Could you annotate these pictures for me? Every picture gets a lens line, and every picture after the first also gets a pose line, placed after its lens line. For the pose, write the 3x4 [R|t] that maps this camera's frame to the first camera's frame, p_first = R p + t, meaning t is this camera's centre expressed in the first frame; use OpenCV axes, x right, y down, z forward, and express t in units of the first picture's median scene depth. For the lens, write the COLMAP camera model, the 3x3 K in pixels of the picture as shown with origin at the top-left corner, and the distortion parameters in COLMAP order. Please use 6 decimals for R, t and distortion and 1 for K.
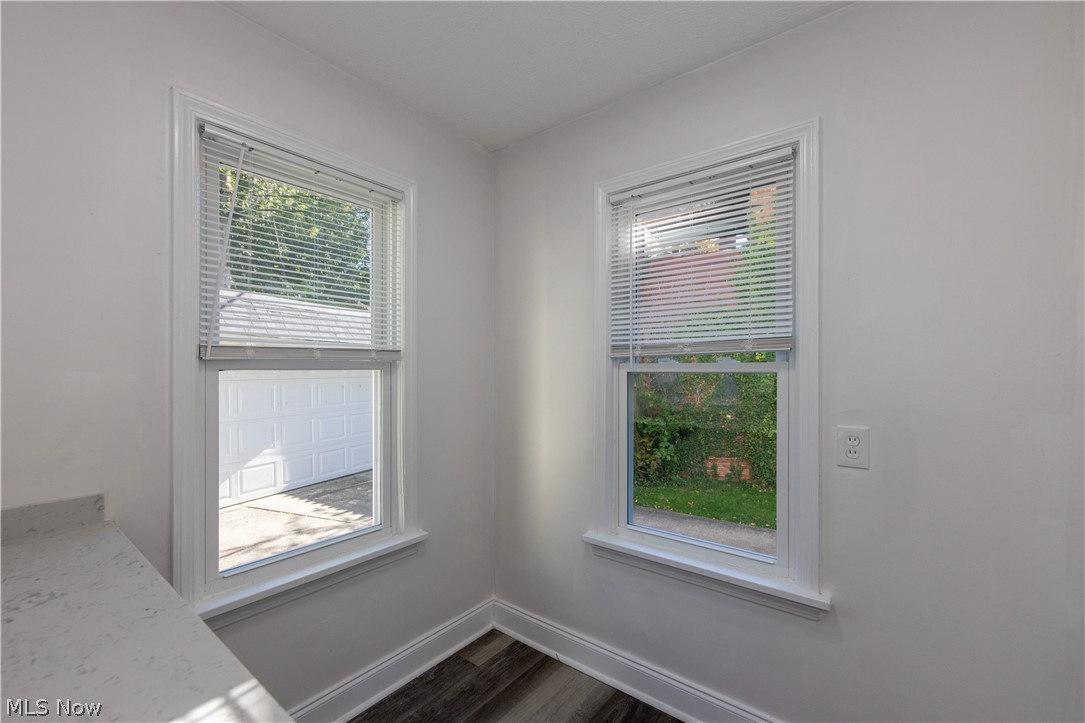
lens RADIAL K [[452.6, 0, 542.3], [0, 452.6, 366.1], [0, 0, 1]] dist [0.012120, 0.000166]
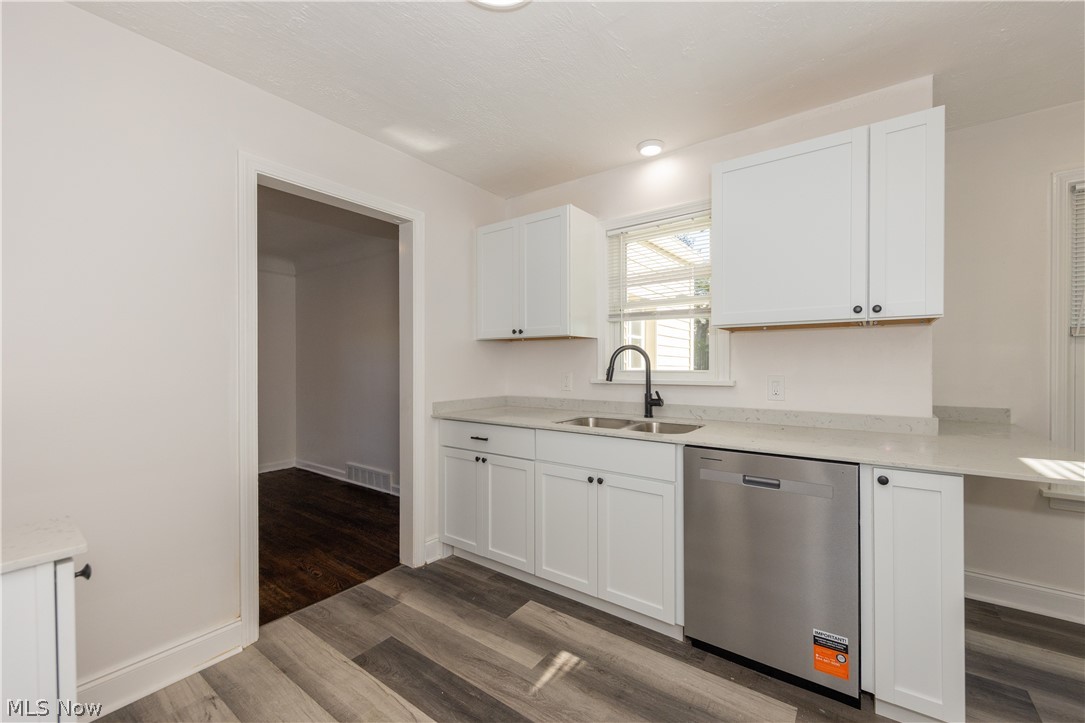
lens RADIAL K [[433.2, 0, 575.7], [0, 433.2, 365.7], [0, 0, 1]] dist [0.000716, -0.000116]
pose [[0.071893, 0.004203, -0.997403, 0.645264], [0.002899, 0.999986, 0.004423, 0.080239], [0.997408, -0.003210, 0.071880, -0.846478]]
